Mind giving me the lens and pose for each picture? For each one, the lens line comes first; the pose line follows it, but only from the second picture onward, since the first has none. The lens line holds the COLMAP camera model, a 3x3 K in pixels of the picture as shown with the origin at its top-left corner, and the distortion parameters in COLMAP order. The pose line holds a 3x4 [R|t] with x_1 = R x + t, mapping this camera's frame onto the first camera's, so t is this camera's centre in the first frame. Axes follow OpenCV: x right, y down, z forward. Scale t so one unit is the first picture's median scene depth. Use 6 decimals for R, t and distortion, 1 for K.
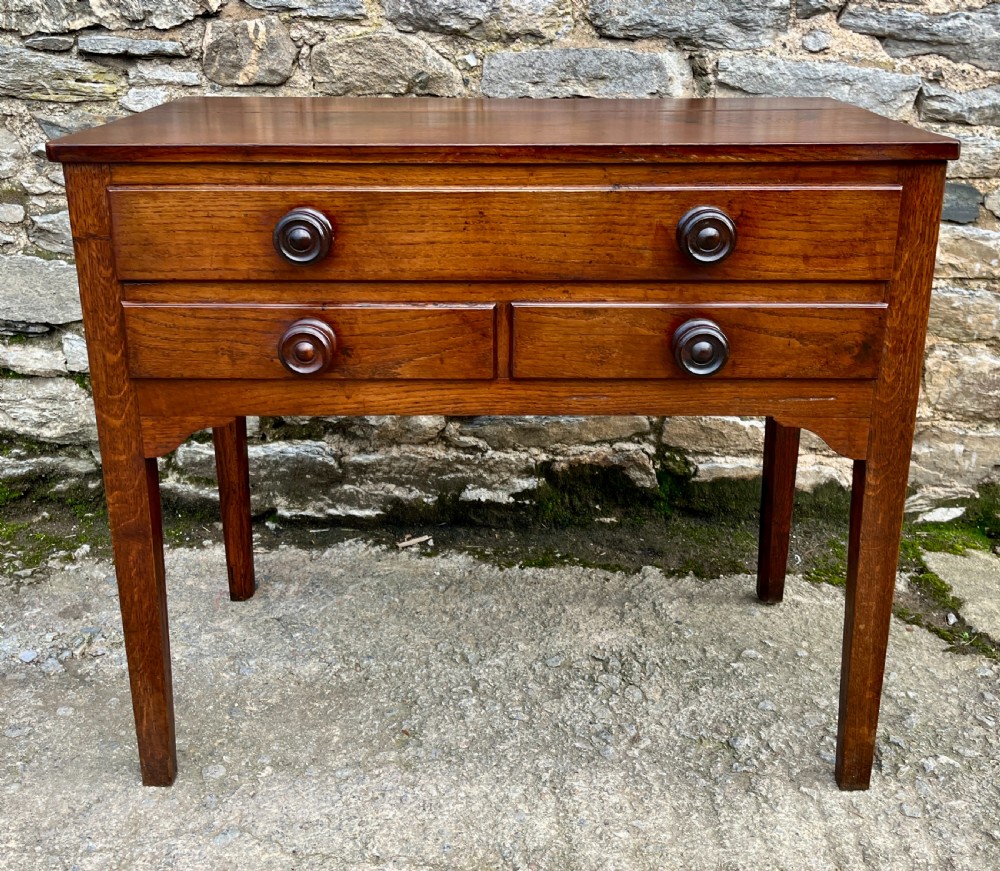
lens RADIAL K [[1084.9, 0, 496.7], [0, 1084.9, 349.9], [0, 0, 1]] dist [0.025057, 0.000000]
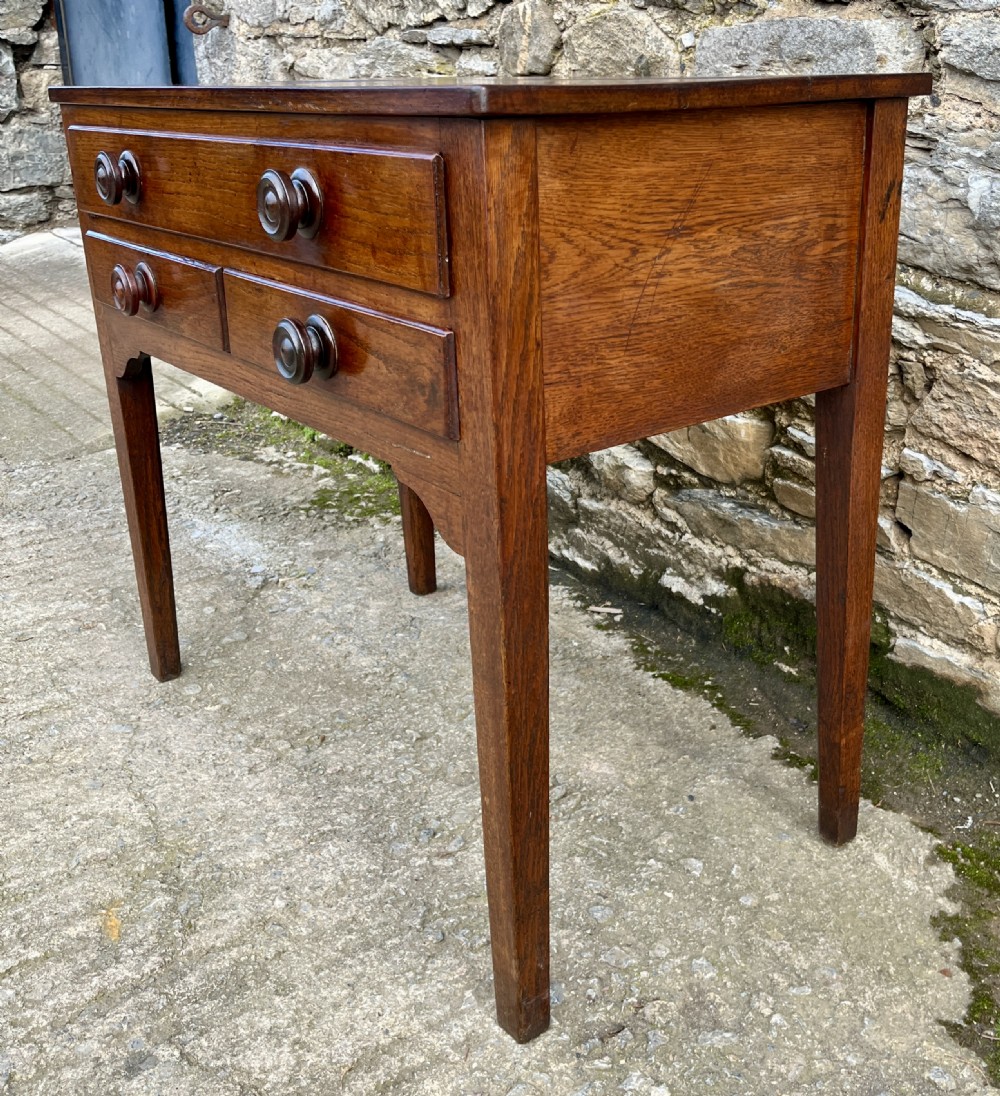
lens RADIAL K [[1170.7, 0, 581.5], [0, 1170.7, 501.8], [0, 0, 1]] dist [0.018943, 0.000000]
pose [[0.640014, 0.256247, -0.724375, 0.646908], [-0.226807, 0.963748, 0.140532, -0.041244], [0.734126, 0.074351, 0.674930, 0.381820]]
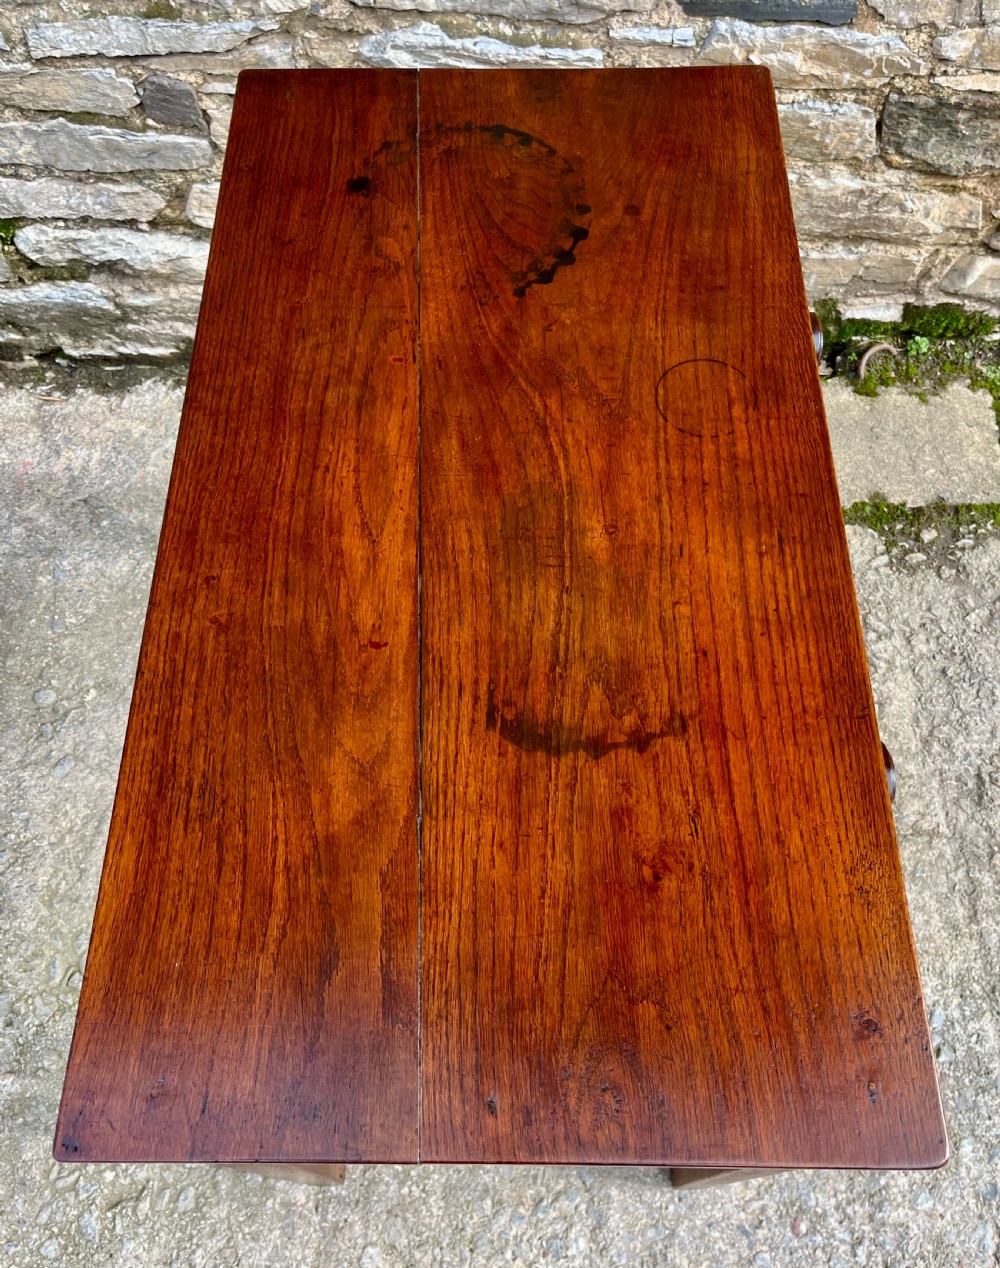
lens RADIAL K [[1108.9, 0, 488.9], [0, 1108.9, 674.8], [0, 0, 1]] dist [0.040035, -0.035989]
pose [[0.999147, -0.041028, 0.004707, 0.166835], [0.025787, 0.708853, 0.704885, -0.365025], [-0.032257, -0.704162, 0.709306, 0.130379]]
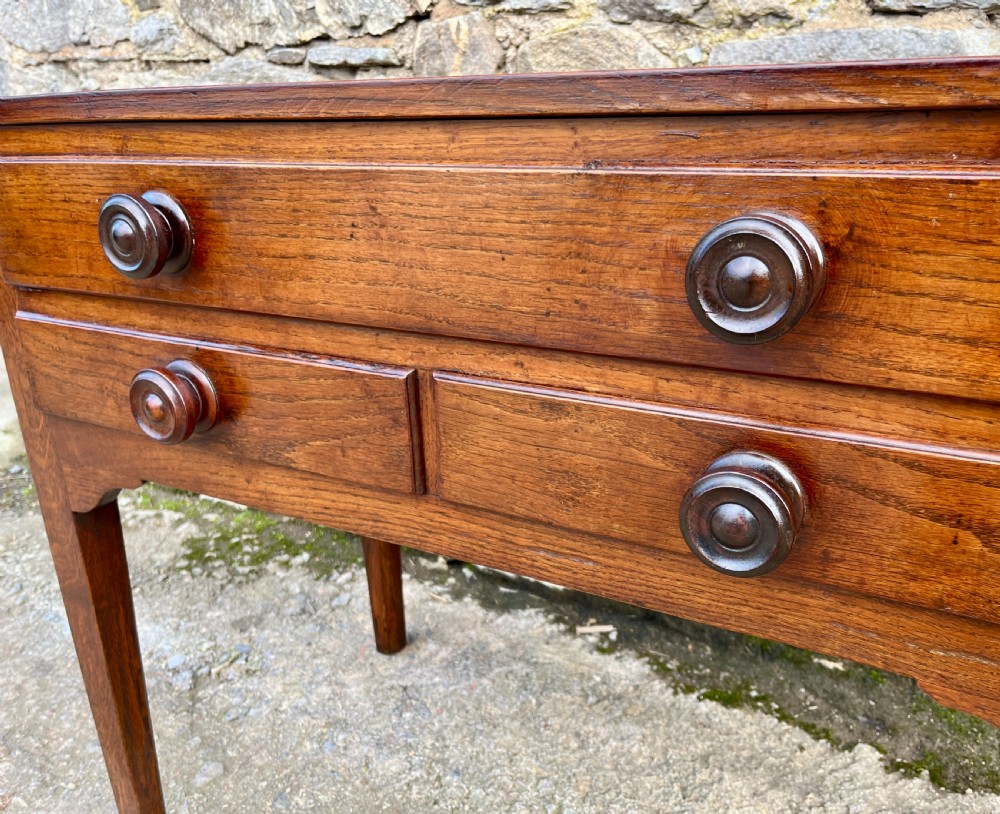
lens RADIAL K [[837.2, 0, 550.3], [0, 837.2, 401.2], [0, 0, 1]] dist [0.048008, -0.072238]
pose [[0.894671, 0.133623, -0.426273, 0.174670], [-0.124563, 0.990991, 0.049210, -0.038842], [0.429009, 0.009071, 0.903255, 0.416990]]
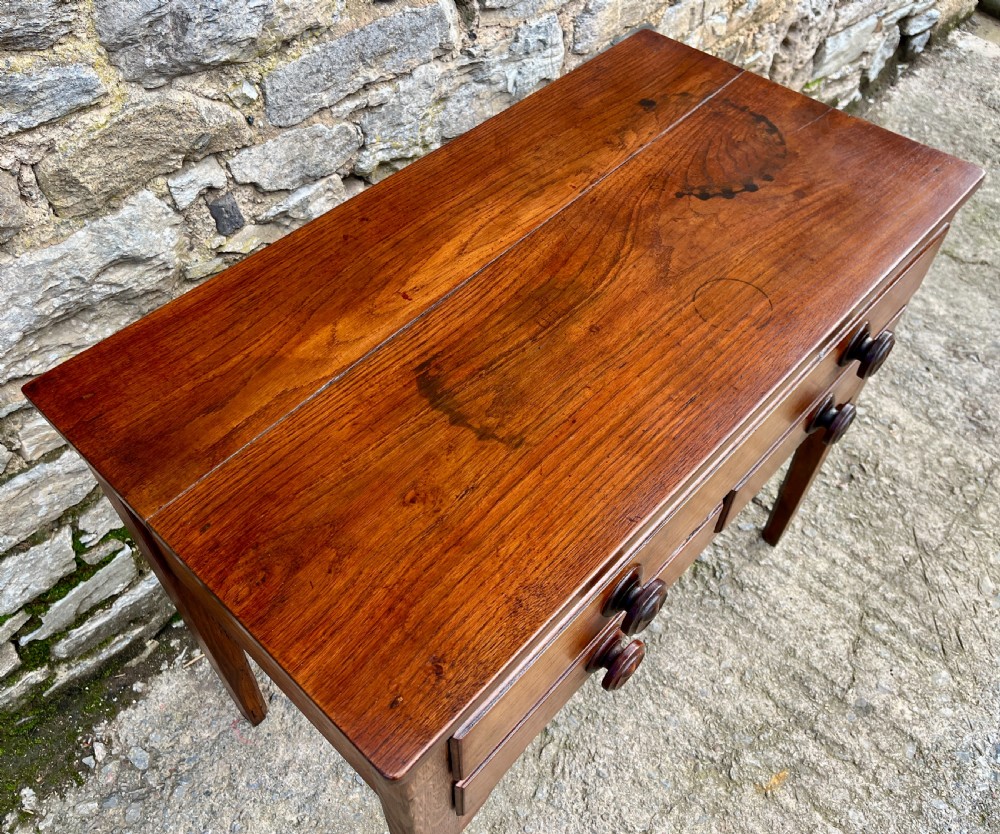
lens RADIAL K [[850.9, 0, 491.6], [0, 850.9, 423.1], [0, 0, 1]] dist [0.042749, -0.041126]
pose [[0.673631, -0.570340, 0.470036, -0.315085], [0.223142, 0.763257, 0.606338, -0.412201], [-0.704577, -0.303563, 0.641421, 0.446946]]
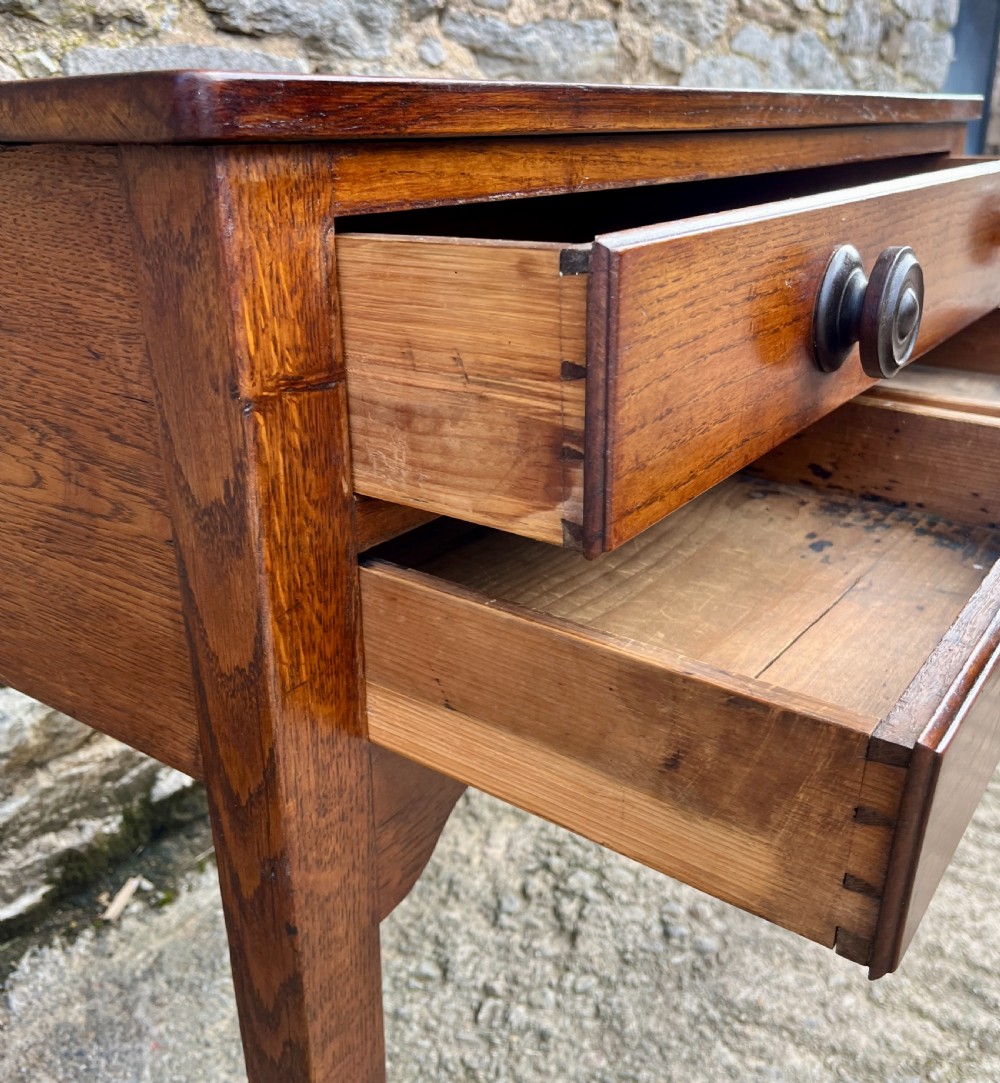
lens RADIAL K [[1072.0, 0, 510.8], [0, 1072.0, 570.9], [0, 0, 1]] dist [0.000923, 0.000000]
pose [[0.562143, -0.322200, 0.761697, -0.396123], [0.269169, 0.942125, 0.199871, -0.064790], [-0.782013, 0.092670, 0.616335, 0.498078]]
